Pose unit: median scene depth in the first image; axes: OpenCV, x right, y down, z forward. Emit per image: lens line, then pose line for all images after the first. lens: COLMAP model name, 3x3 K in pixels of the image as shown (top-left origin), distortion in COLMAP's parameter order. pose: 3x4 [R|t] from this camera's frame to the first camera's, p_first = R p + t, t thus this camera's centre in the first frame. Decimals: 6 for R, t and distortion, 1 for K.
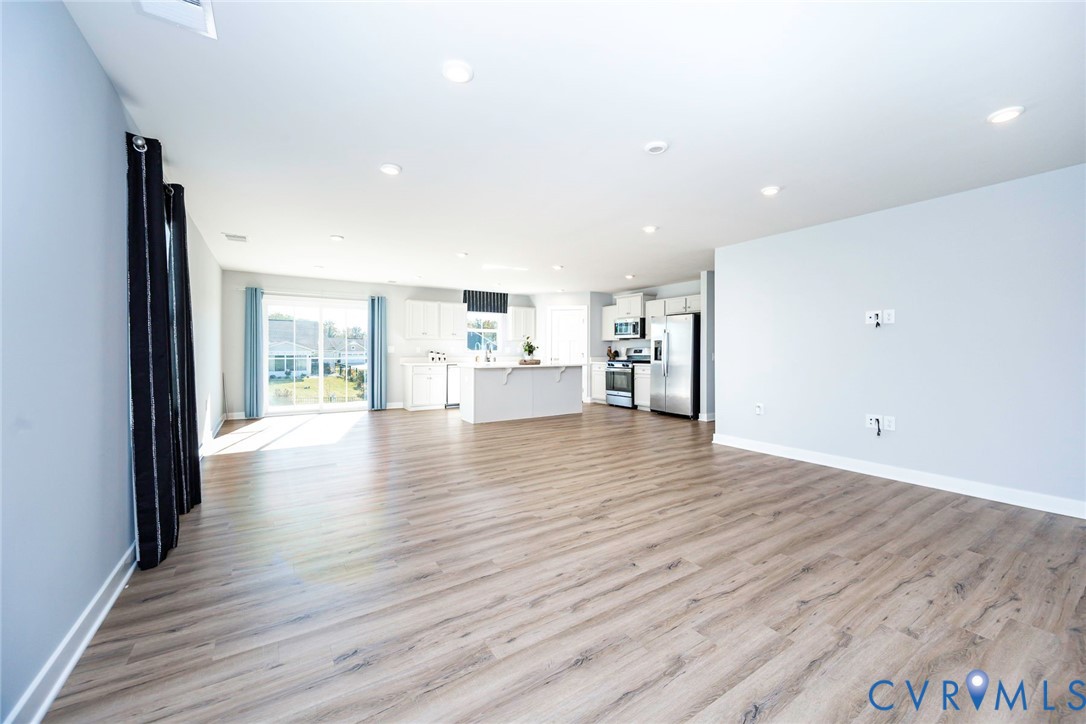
lens RADIAL K [[425.1, 0, 556.8], [0, 425.1, 351.3], [0, 0, 1]] dist [0.006190, 0.000785]
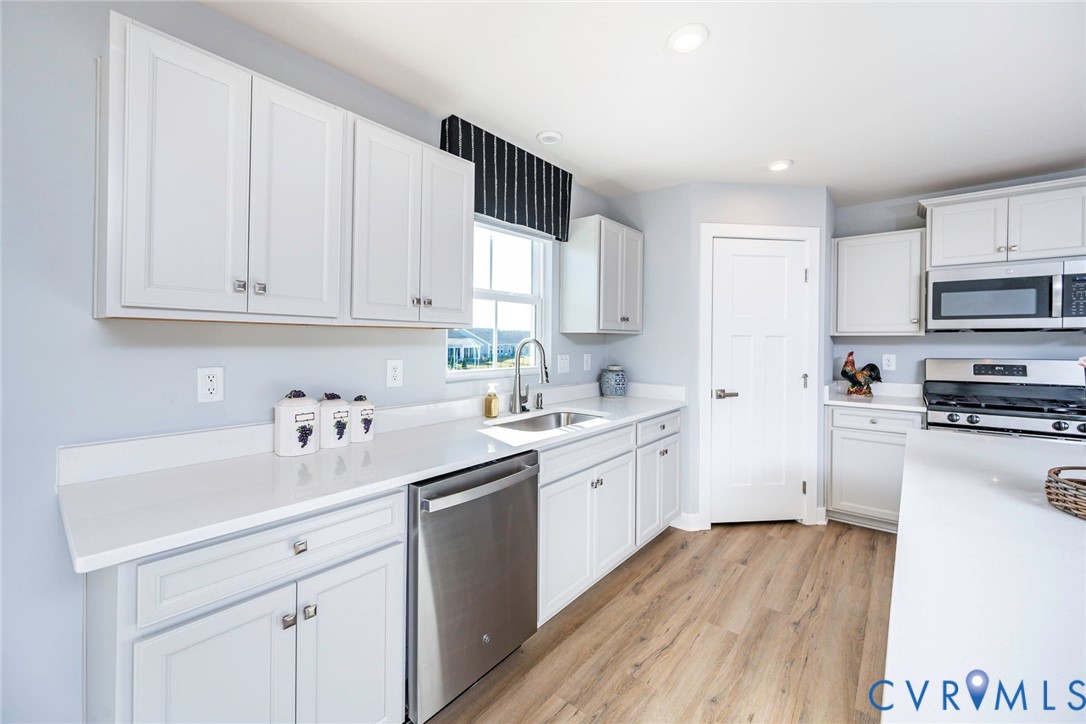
lens RADIAL K [[425.1, 0, 534.7], [0, 425.1, 340.6], [0, 0, 1]] dist [0.006190, 0.000785]
pose [[0.963569, 0.002949, 0.267444, -0.290305], [-0.003304, 0.999994, 0.000875, -0.026370], [-0.267440, -0.001726, 0.963573, 0.945143]]
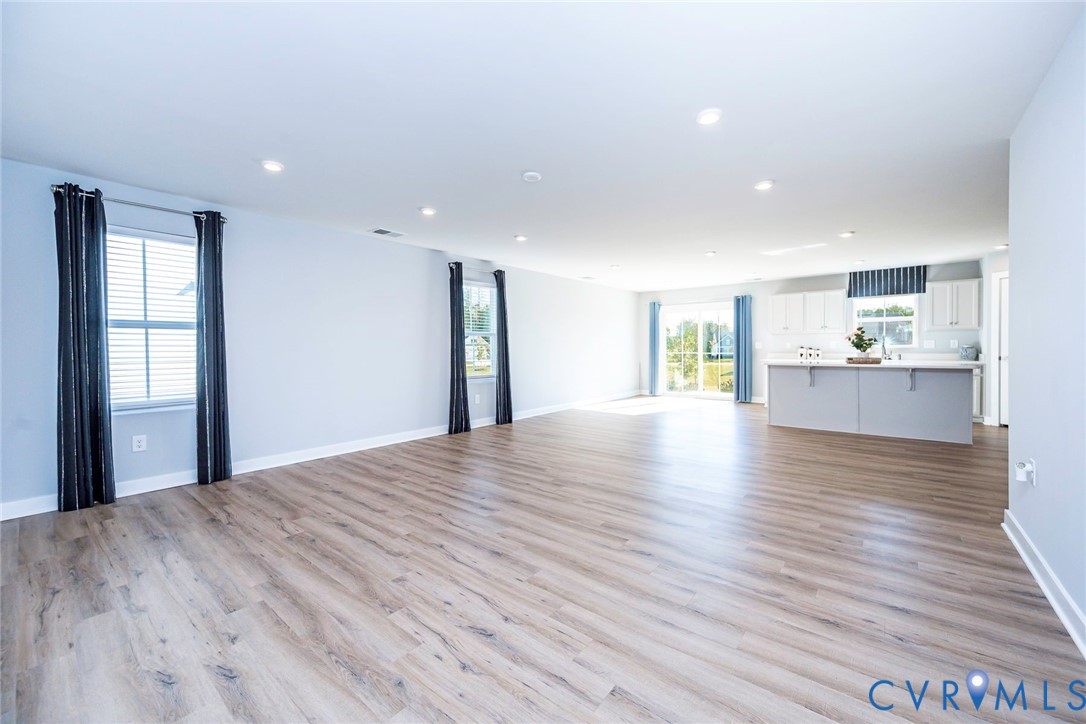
lens RADIAL K [[425.1, 0, 552.6], [0, 425.1, 353.6], [0, 0, 1]] dist [0.006190, 0.000785]
pose [[0.297084, 0.009592, -0.954803, 0.501530], [0.004691, 0.999923, 0.011505, 0.001660], [0.954840, -0.007897, 0.297017, 0.253455]]
